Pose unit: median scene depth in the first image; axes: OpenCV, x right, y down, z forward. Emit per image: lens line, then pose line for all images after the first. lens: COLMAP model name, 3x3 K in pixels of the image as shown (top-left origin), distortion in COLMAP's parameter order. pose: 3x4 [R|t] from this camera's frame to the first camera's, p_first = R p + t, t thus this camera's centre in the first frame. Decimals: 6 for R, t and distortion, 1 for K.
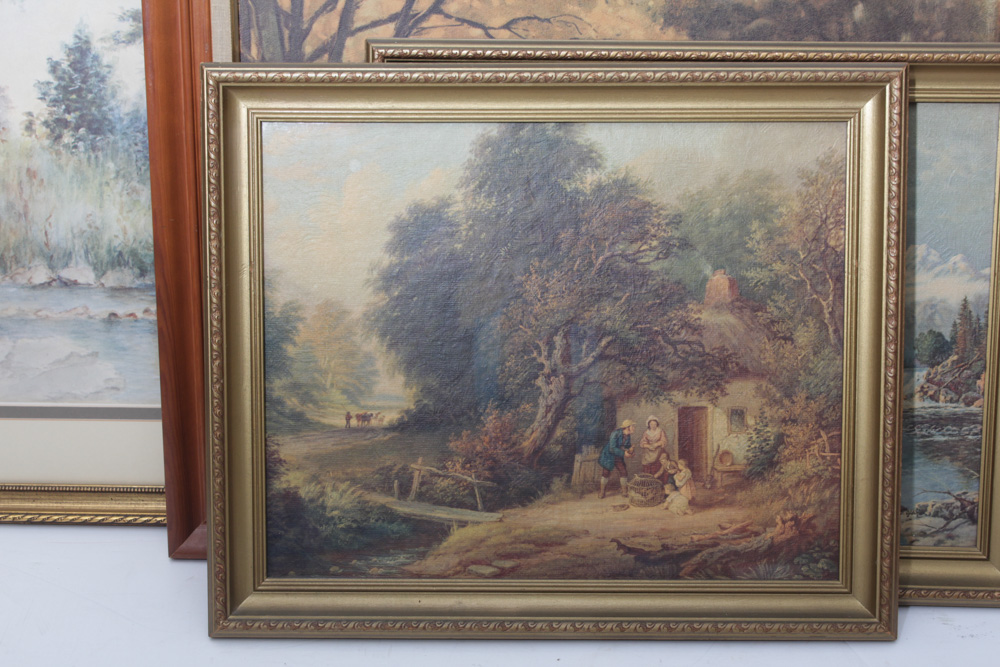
lens RADIAL K [[1980.3, 0, 516.0], [0, 1980.3, 336.6], [0, 0, 1]] dist [0.057359, -0.116166]
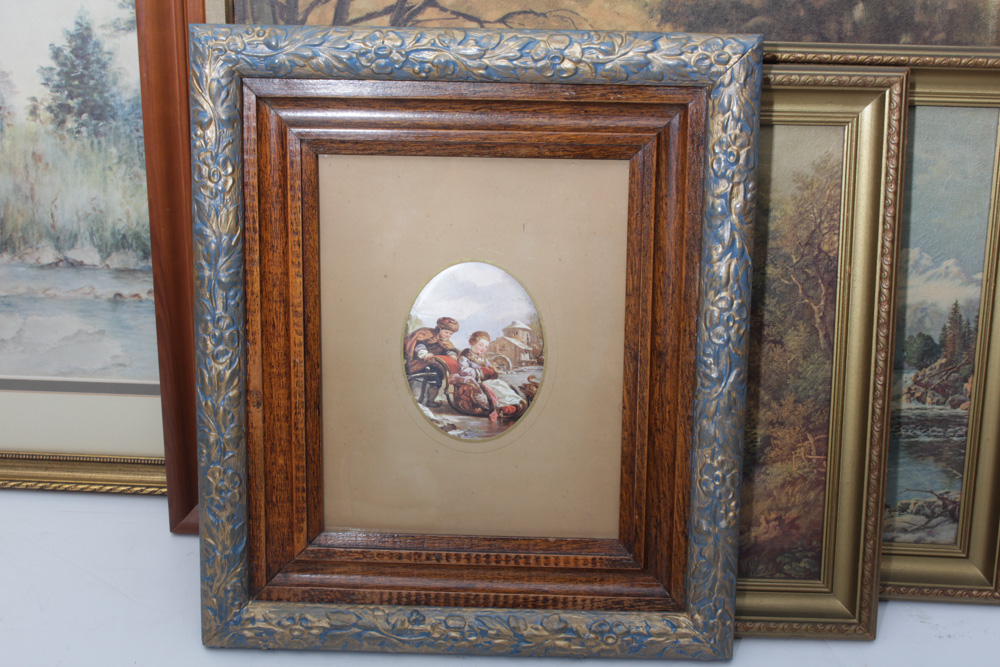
lens RADIAL K [[1603.9, 0, 507.0], [0, 1603.9, 344.5], [0, 0, 1]] dist [-0.040916, 0.176926]
pose [[0.999511, 0.019506, -0.024452, 0.019706], [-0.017597, 0.996954, 0.075978, -0.054000], [0.025859, -0.075510, 0.996810, 0.183806]]
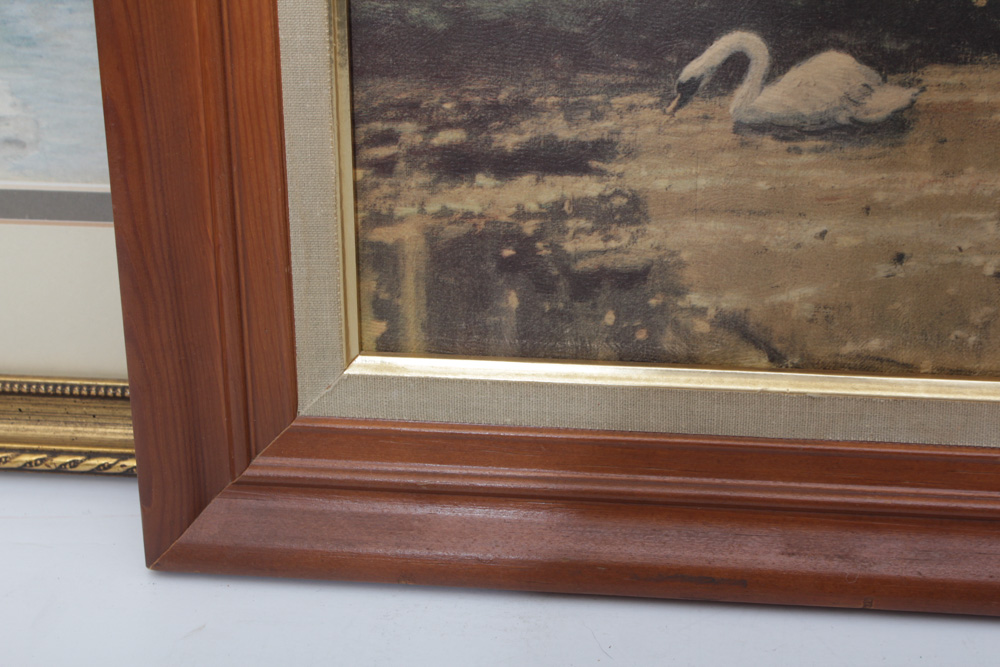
lens RADIAL K [[1862.5, 0, 500.0], [0, 1862.5, 333.5], [0, 0, 1]] dist [-0.018052, -0.008475]
pose [[0.997588, 0.021945, -0.065849, -0.084109], [-0.012009, 0.988966, 0.147655, 0.008329], [0.068363, -0.146508, 0.986844, 0.667617]]
